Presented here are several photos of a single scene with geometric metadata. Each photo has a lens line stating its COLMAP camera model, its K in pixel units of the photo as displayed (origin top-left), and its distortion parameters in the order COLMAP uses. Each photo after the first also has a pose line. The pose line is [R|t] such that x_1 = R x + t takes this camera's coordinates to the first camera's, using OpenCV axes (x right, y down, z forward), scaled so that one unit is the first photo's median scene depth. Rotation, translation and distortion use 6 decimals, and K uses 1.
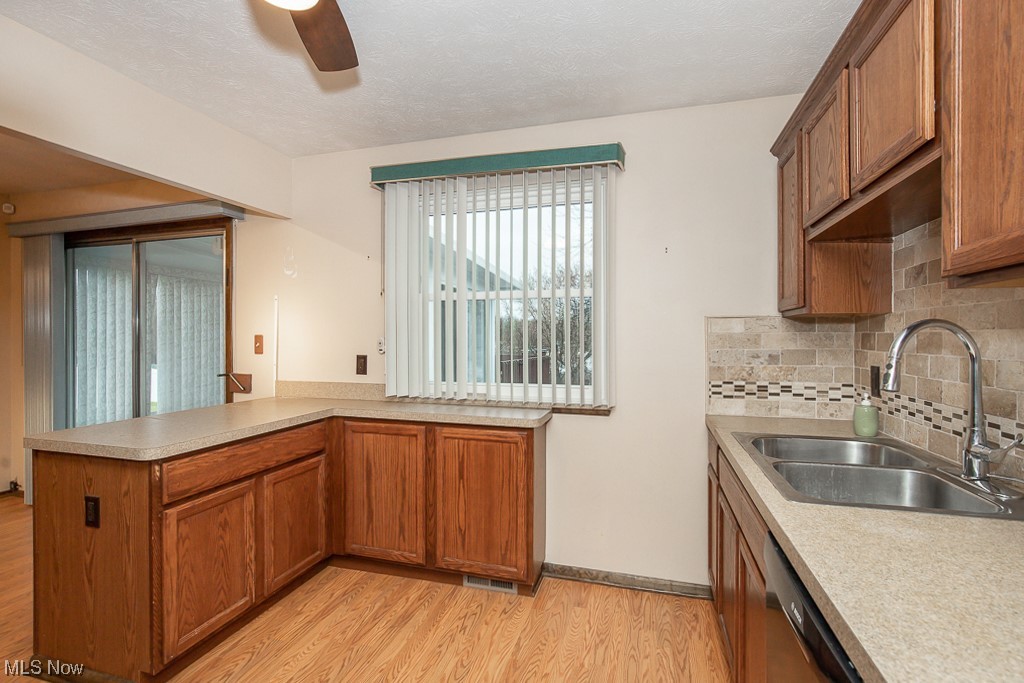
lens RADIAL K [[490.5, 0, 491.6], [0, 490.5, 336.4], [0, 0, 1]] dist [-0.001929, -0.000279]
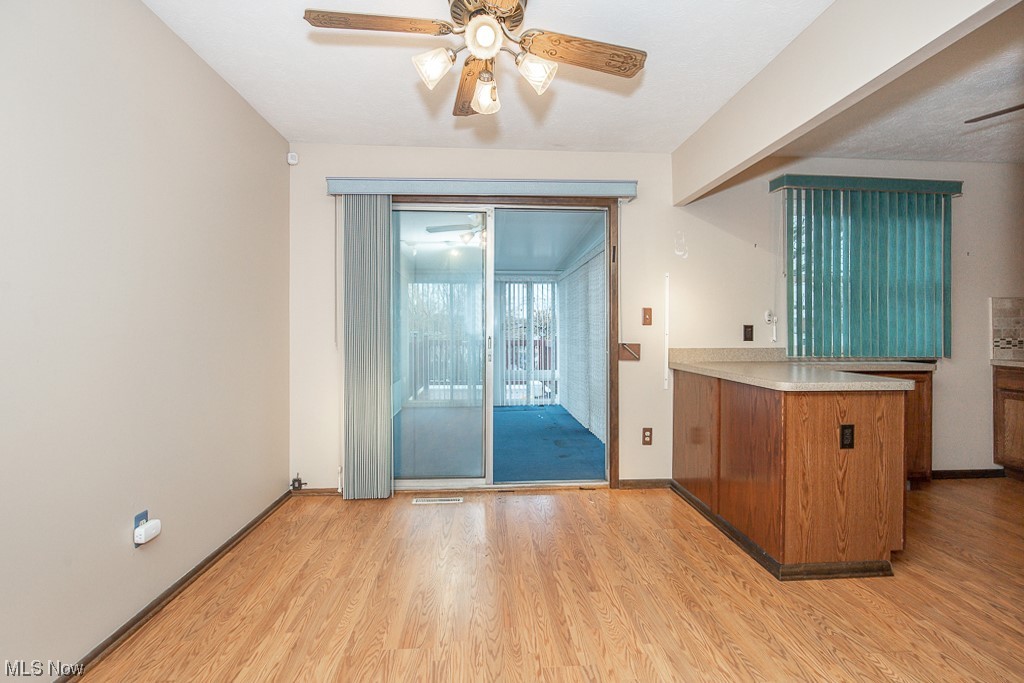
lens RADIAL K [[474.1, 0, 516.8], [0, 474.1, 346.4], [0, 0, 1]] dist [0.000194, 0.000131]
pose [[0.920390, -0.010351, 0.390864, -1.625589], [-0.001927, 0.999517, 0.031006, 0.071526], [-0.390997, -0.029290, 0.919926, 0.173781]]
